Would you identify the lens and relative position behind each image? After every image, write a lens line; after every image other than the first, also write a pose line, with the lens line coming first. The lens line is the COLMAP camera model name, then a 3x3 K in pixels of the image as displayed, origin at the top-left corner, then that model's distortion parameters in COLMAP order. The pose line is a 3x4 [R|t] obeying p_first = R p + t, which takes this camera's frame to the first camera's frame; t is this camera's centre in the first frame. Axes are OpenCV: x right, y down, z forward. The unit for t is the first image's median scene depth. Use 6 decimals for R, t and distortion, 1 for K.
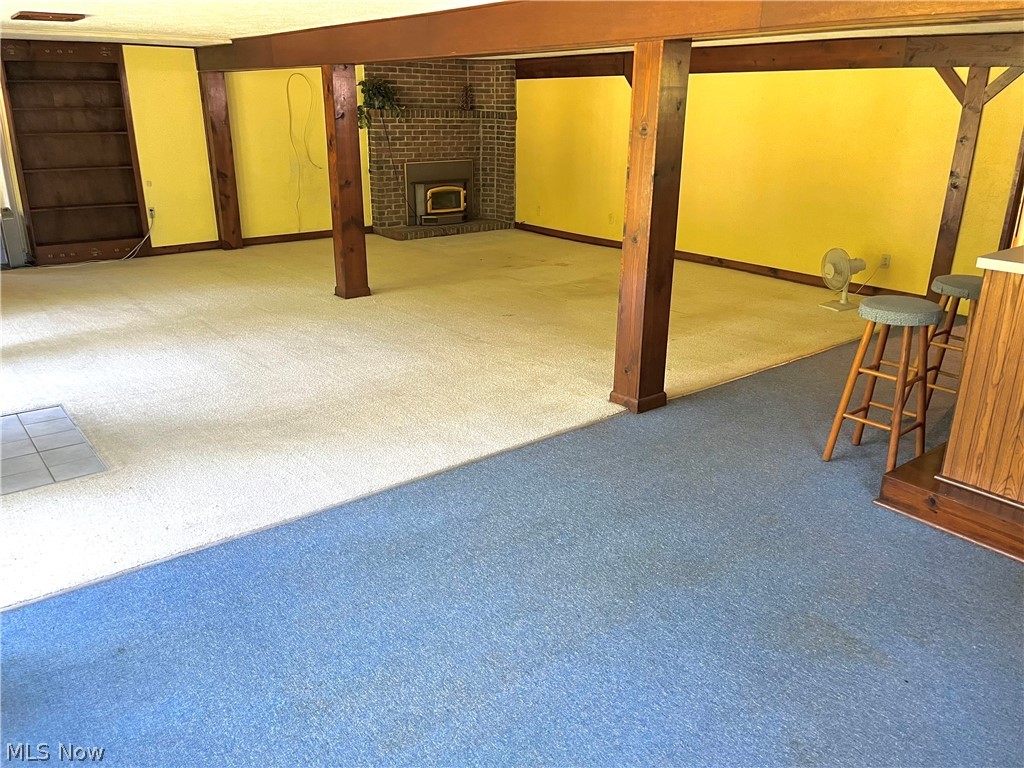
lens RADIAL K [[779.0, 0, 520.0], [0, 779.0, 381.3], [0, 0, 1]] dist [0.042107, -0.065349]
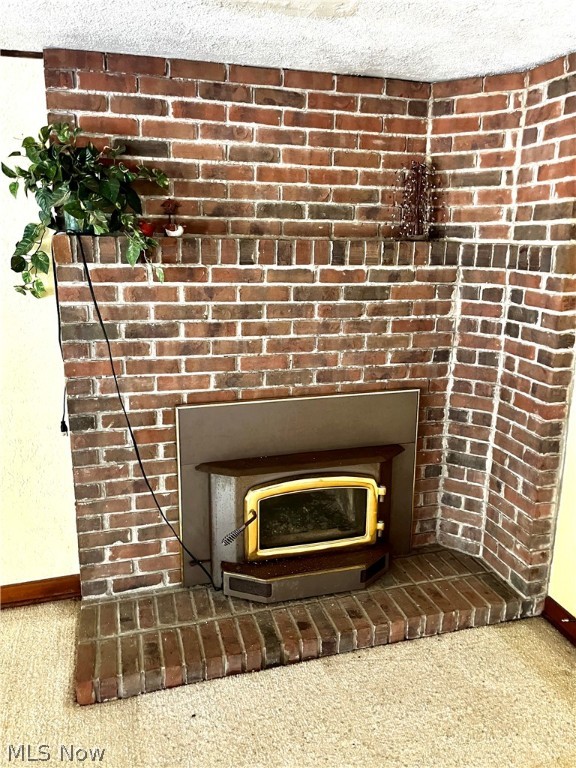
lens RADIAL K [[584.2, 0, 288.0], [0, 584.2, 384.0], [0, 0, 1]] dist [0.042107, -0.065349]
pose [[0.920817, 0.093369, -0.378654, -0.020149], [-0.131814, 0.988291, -0.076852, -0.266619], [0.367045, 0.120679, 0.922342, 0.775896]]
